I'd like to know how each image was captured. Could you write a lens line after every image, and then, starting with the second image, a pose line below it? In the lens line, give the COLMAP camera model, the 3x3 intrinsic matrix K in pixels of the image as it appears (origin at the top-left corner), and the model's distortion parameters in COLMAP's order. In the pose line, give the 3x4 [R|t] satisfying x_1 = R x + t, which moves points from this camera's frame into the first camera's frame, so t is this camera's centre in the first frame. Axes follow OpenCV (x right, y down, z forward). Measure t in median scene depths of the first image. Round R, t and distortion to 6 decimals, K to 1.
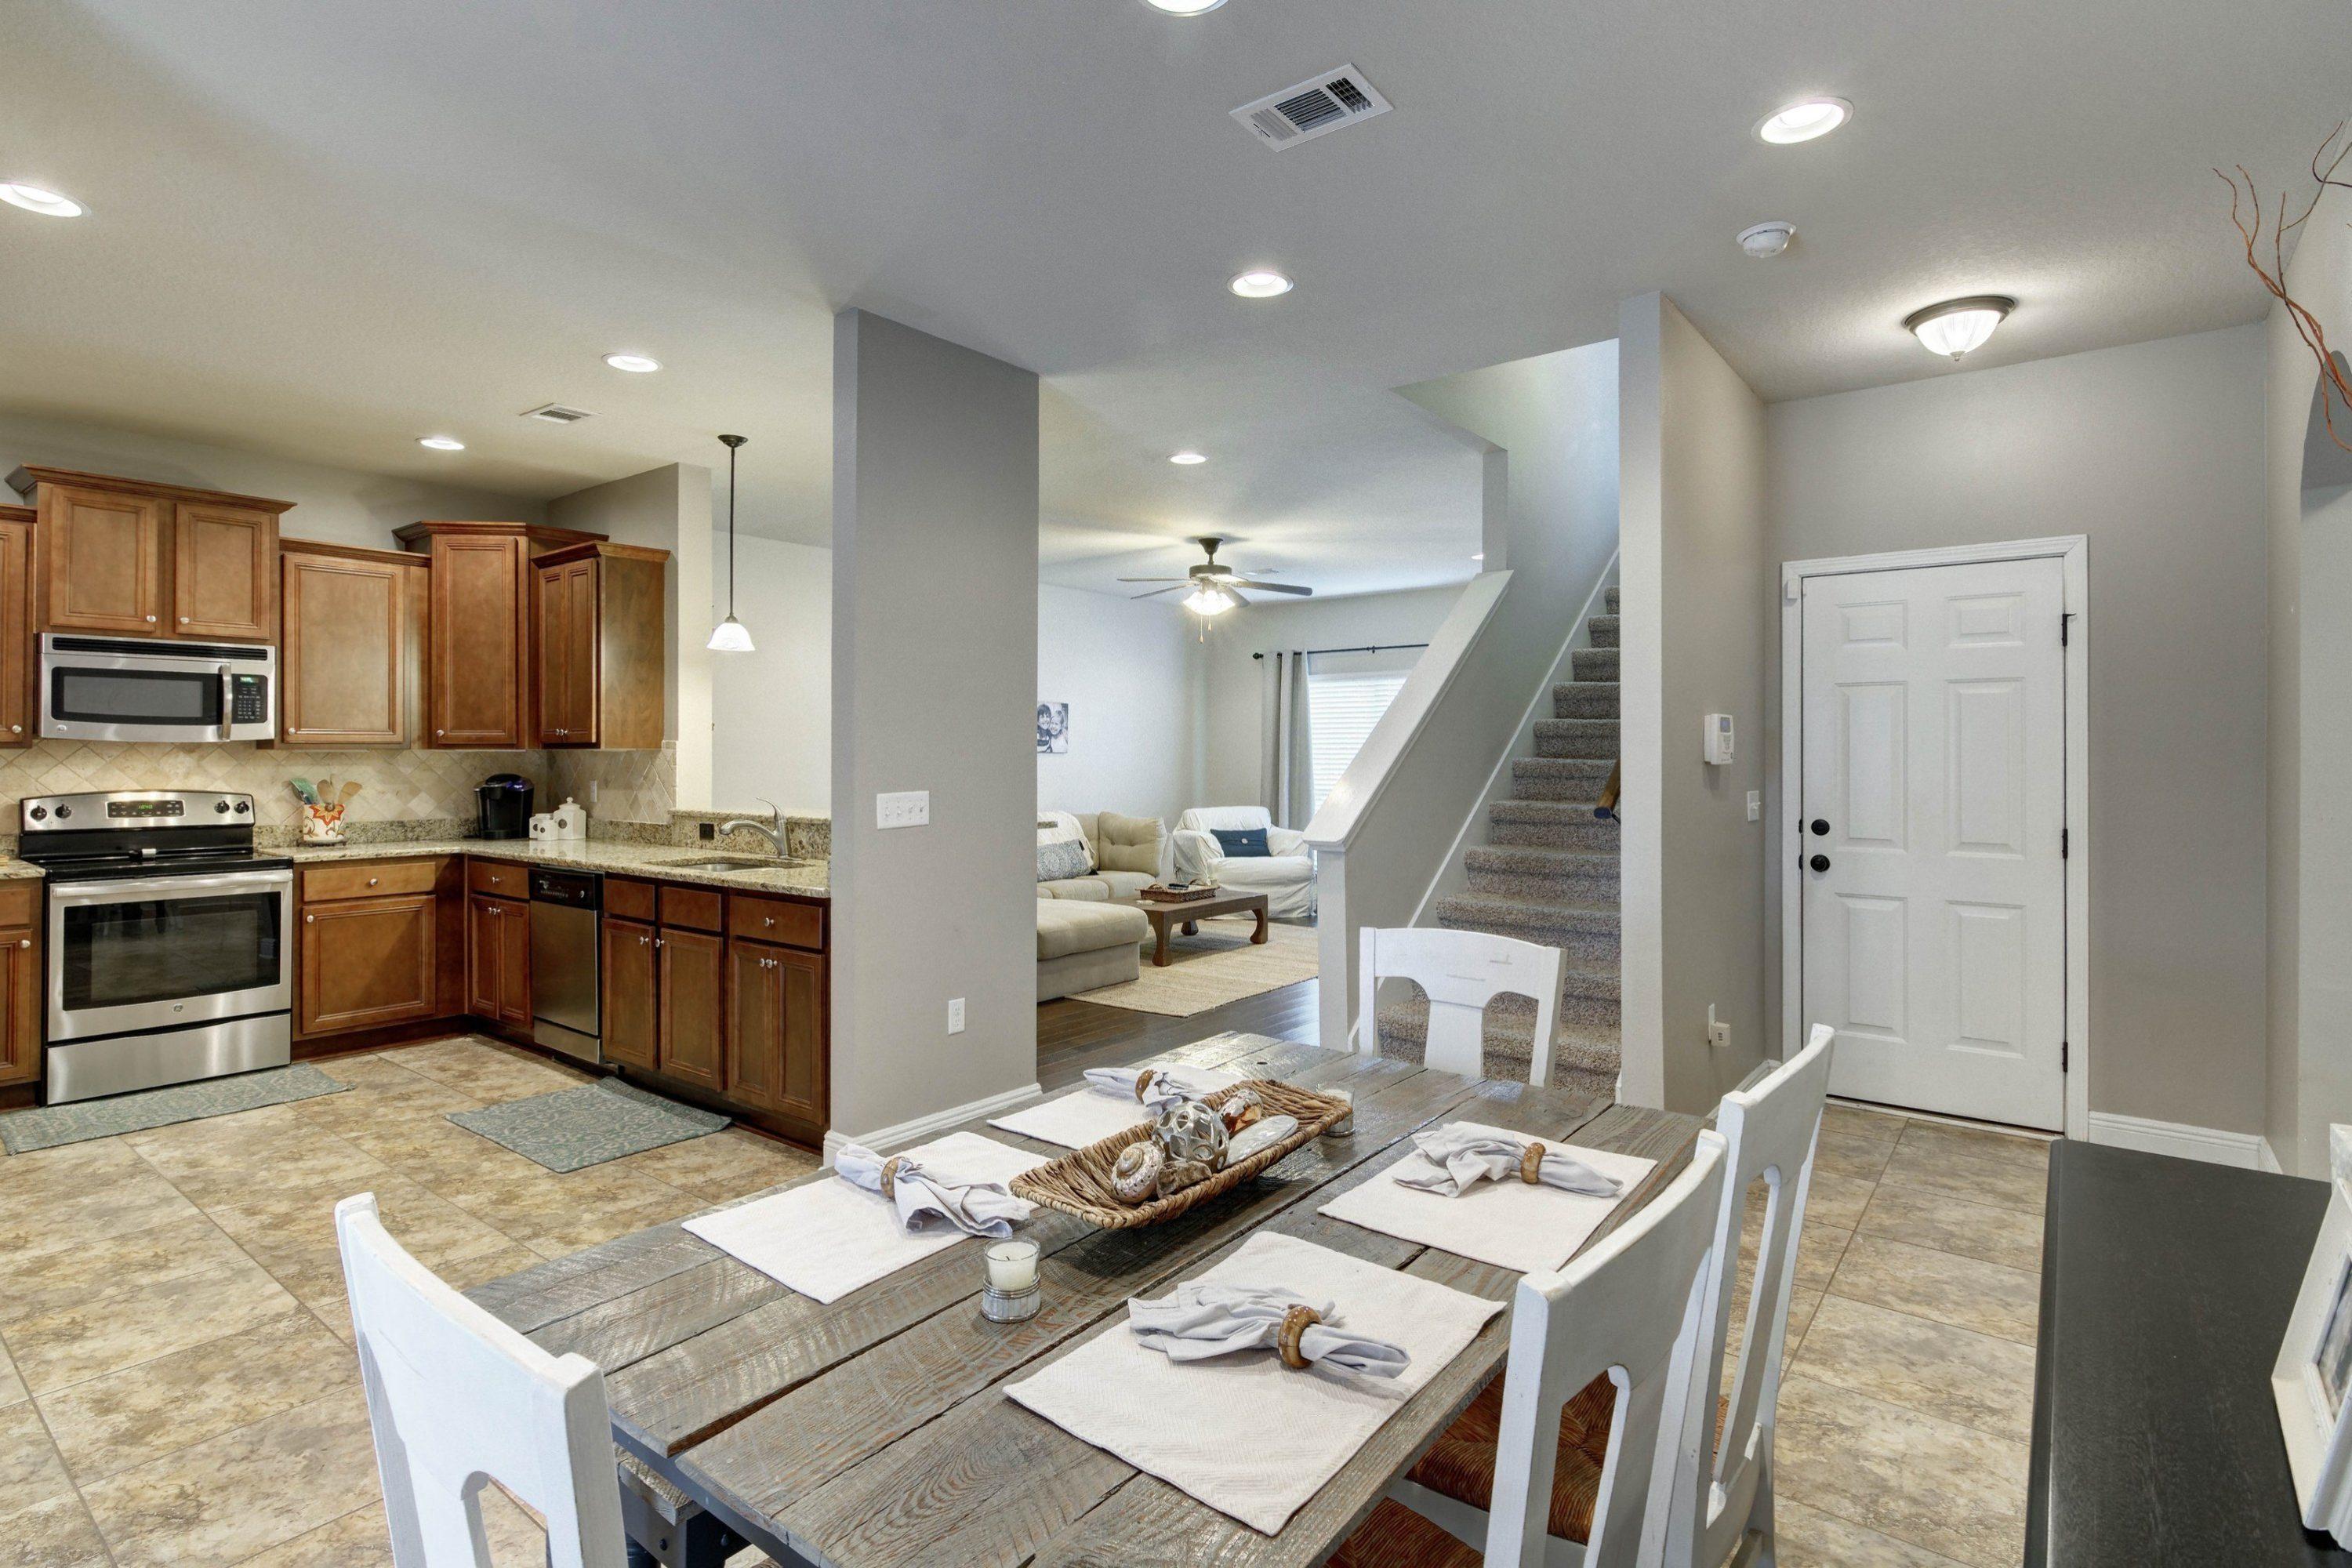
lens RADIAL K [[1139.6, 0, 1178.3], [0, 1139.6, 752.2], [0, 0, 1]] dist [0.003354, 0.000704]
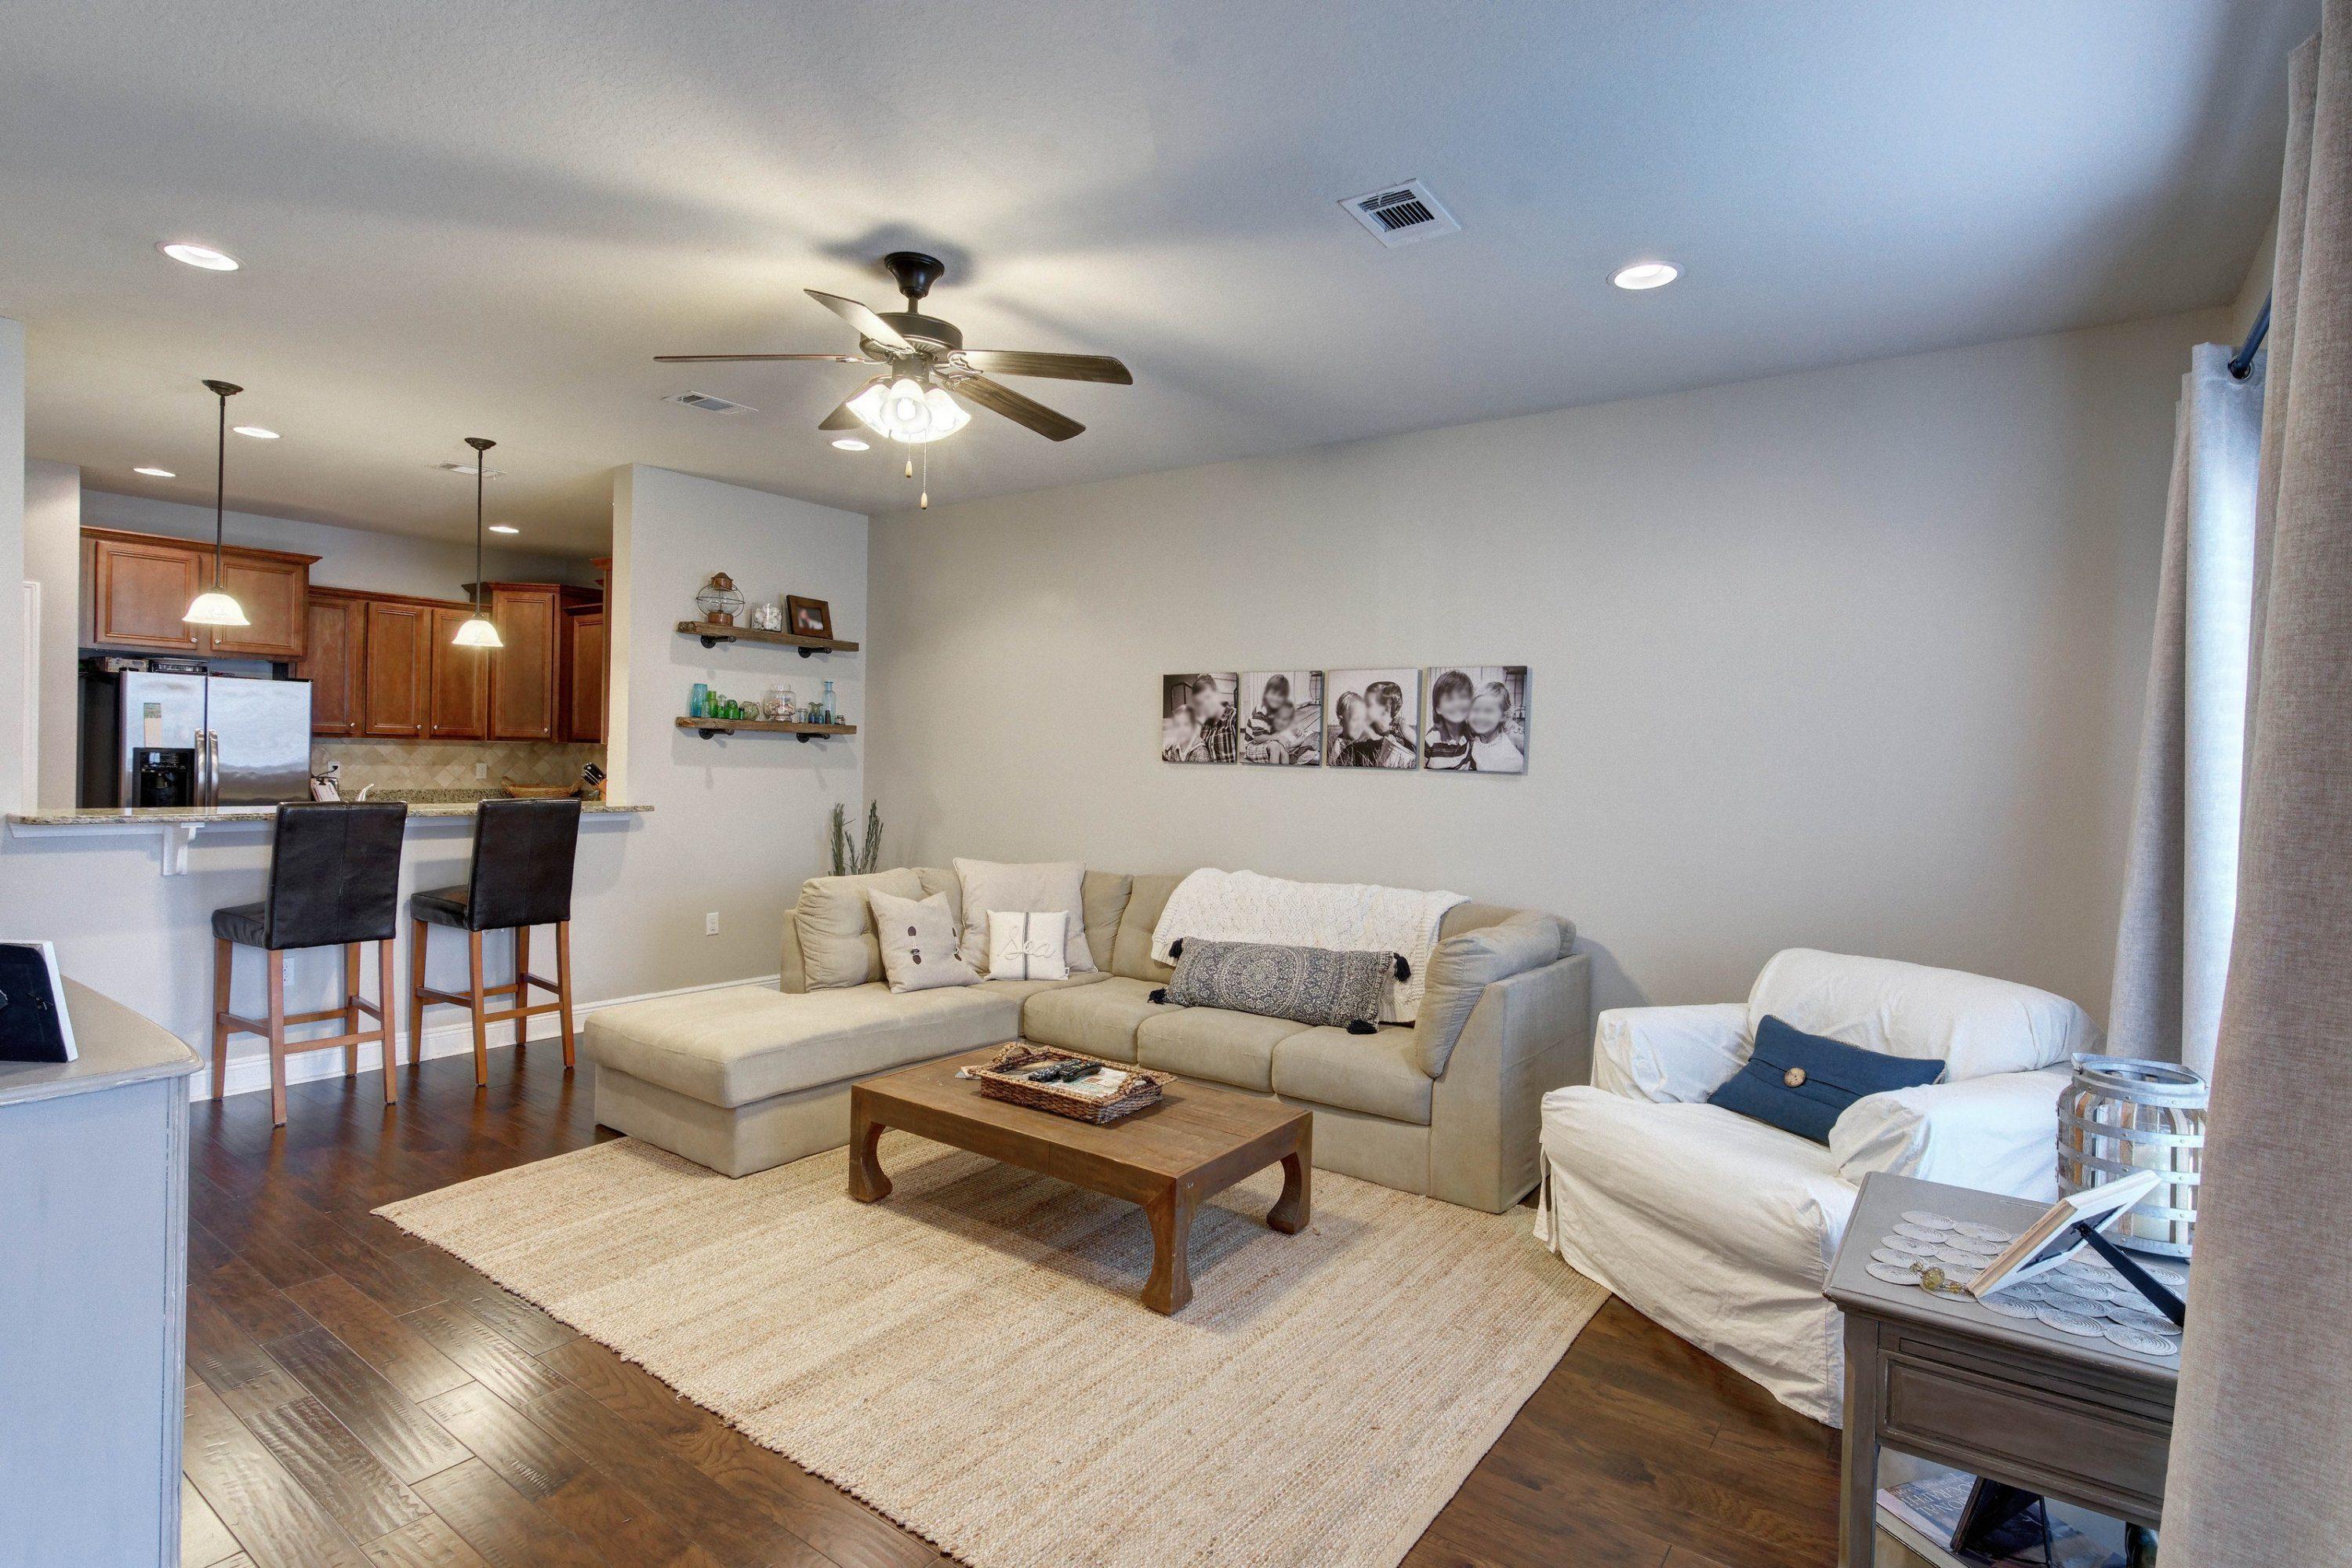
lens RADIAL K [[1128.1, 0, 1179.5], [0, 1128.1, 777.8], [0, 0, 1]] dist [0.001909, 0.000429]
pose [[0.057519, 0.021175, -0.998120, 0.368869], [-0.024550, 0.999503, 0.019790, -0.003237], [0.998043, 0.023365, 0.058010, 0.873735]]
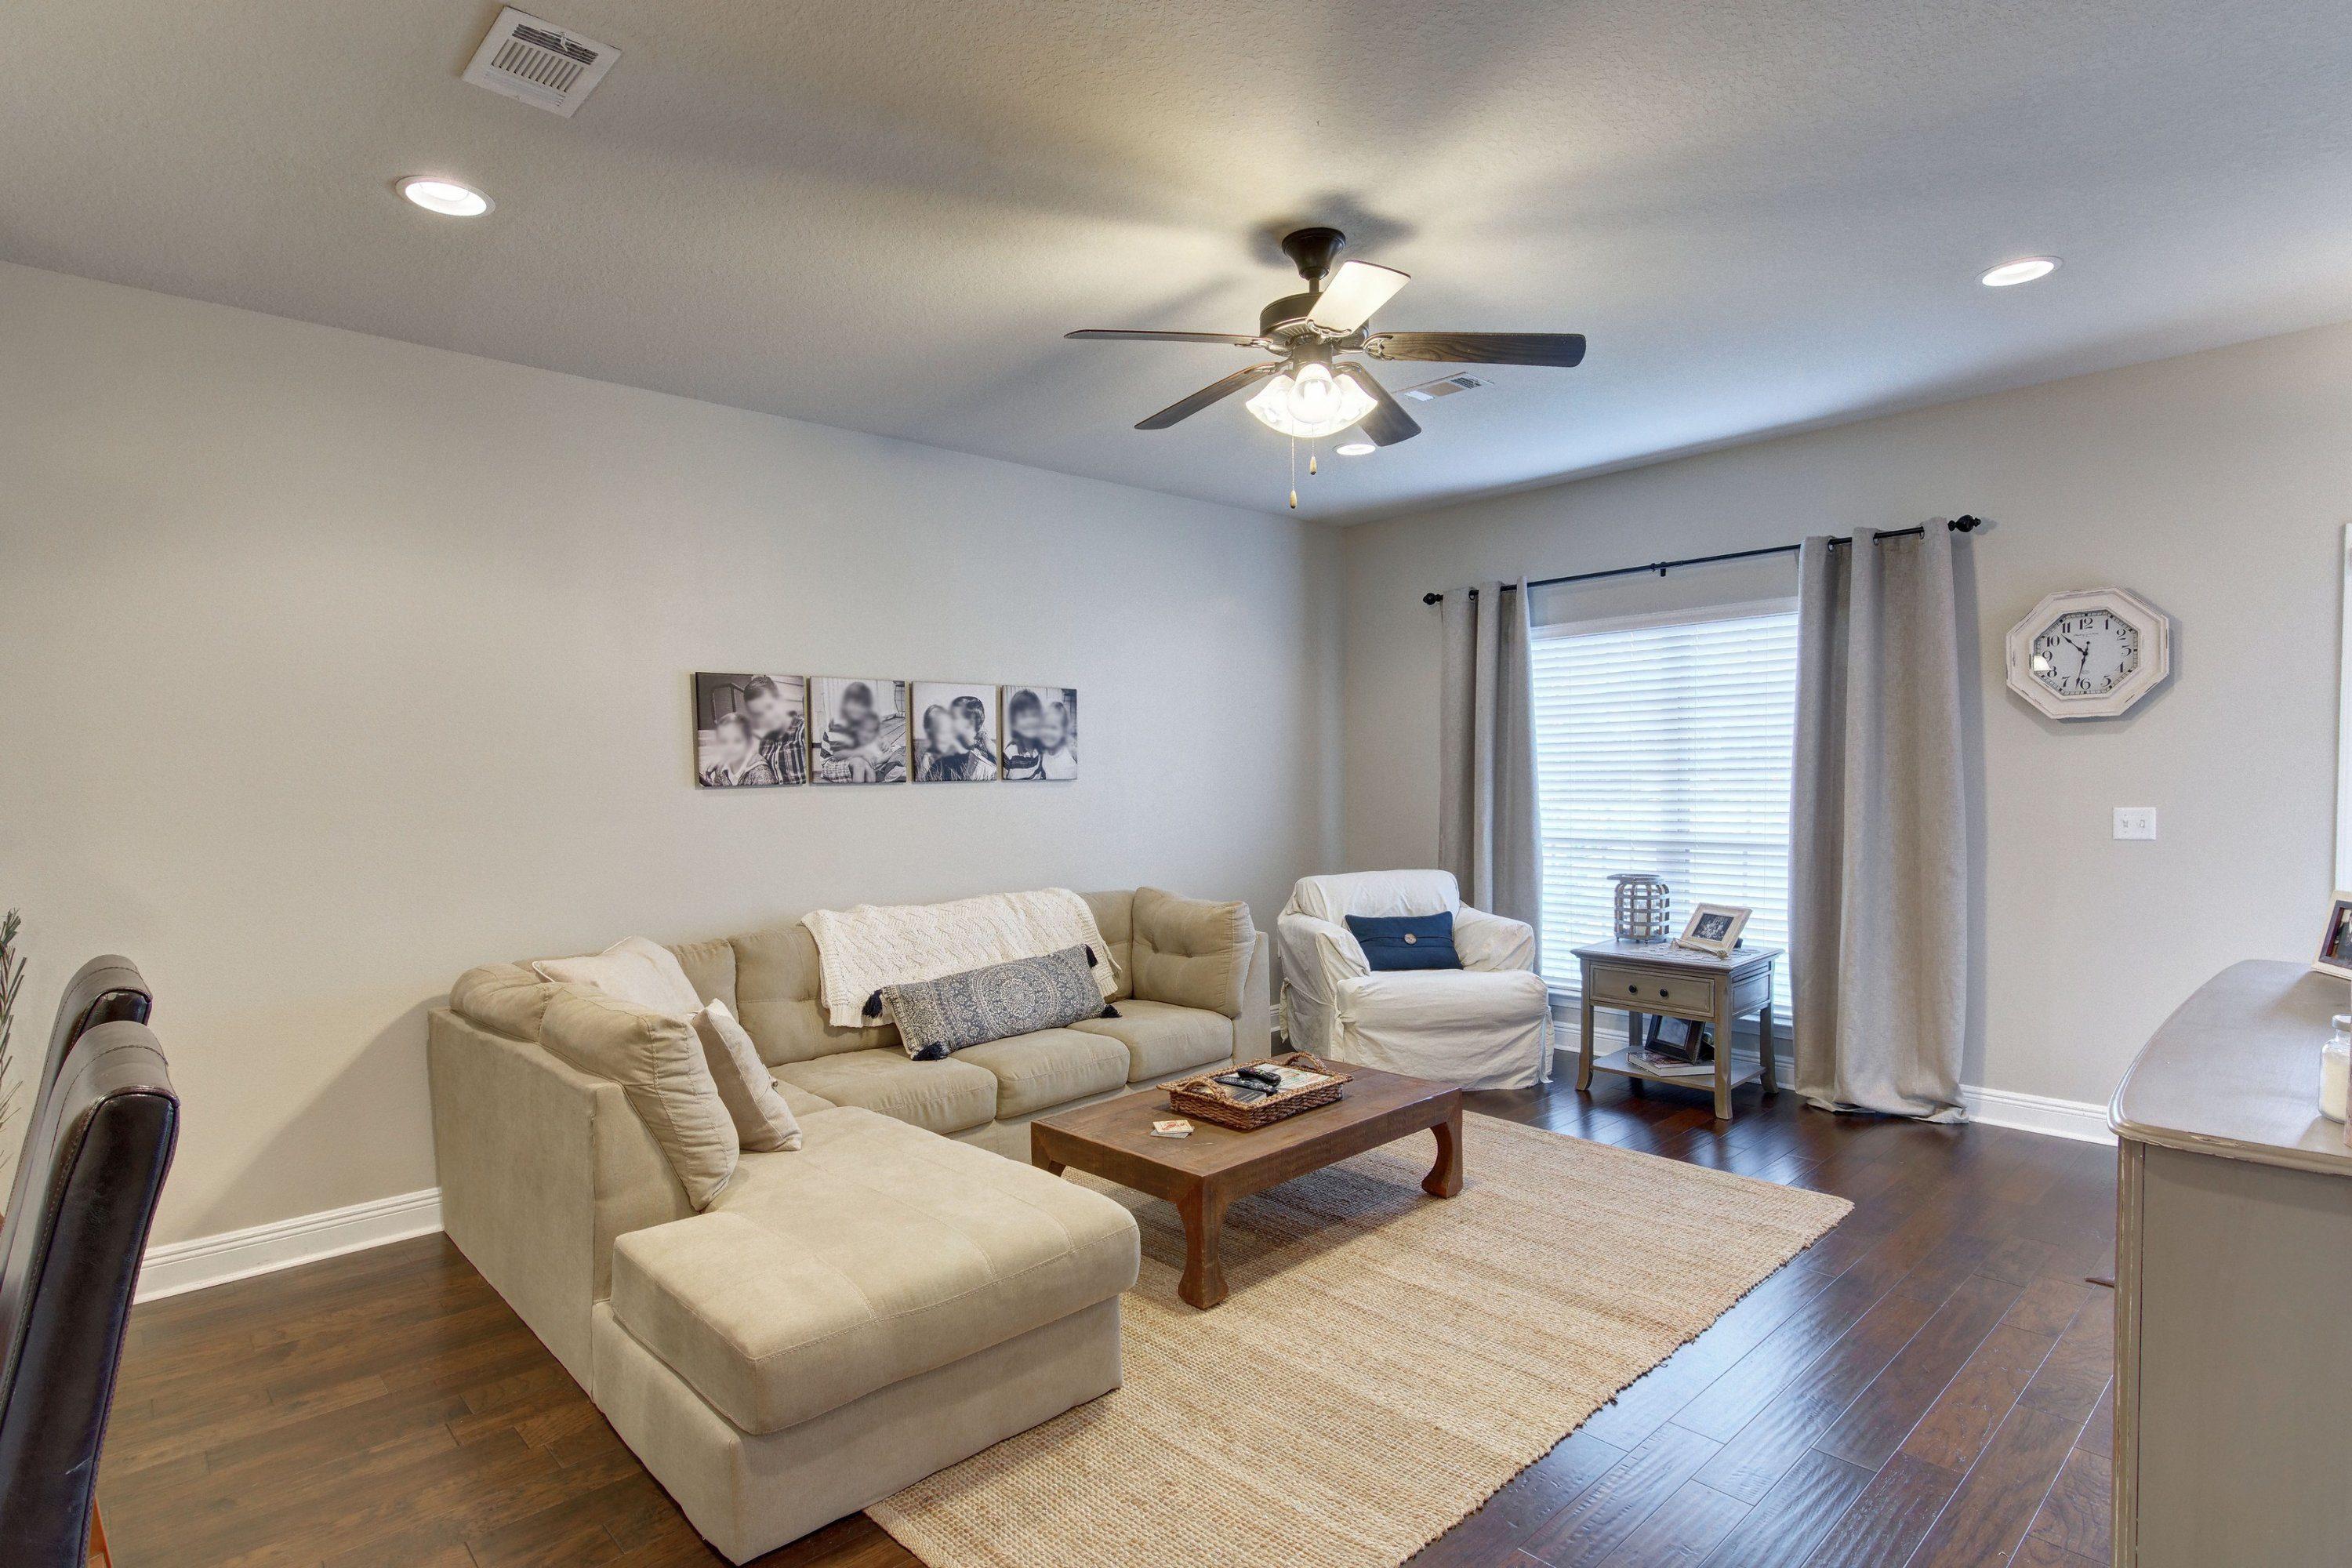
lens RADIAL K [[1156.8, 0, 1141.5], [0, 1156.8, 827.7], [0, 0, 1]] dist [-0.000560, -0.000060]
pose [[0.984916, -0.009721, -0.172762, 0.030316], [0.018390, 0.998646, 0.048652, -0.002961], [0.172055, -0.051095, 0.983761, 0.478450]]
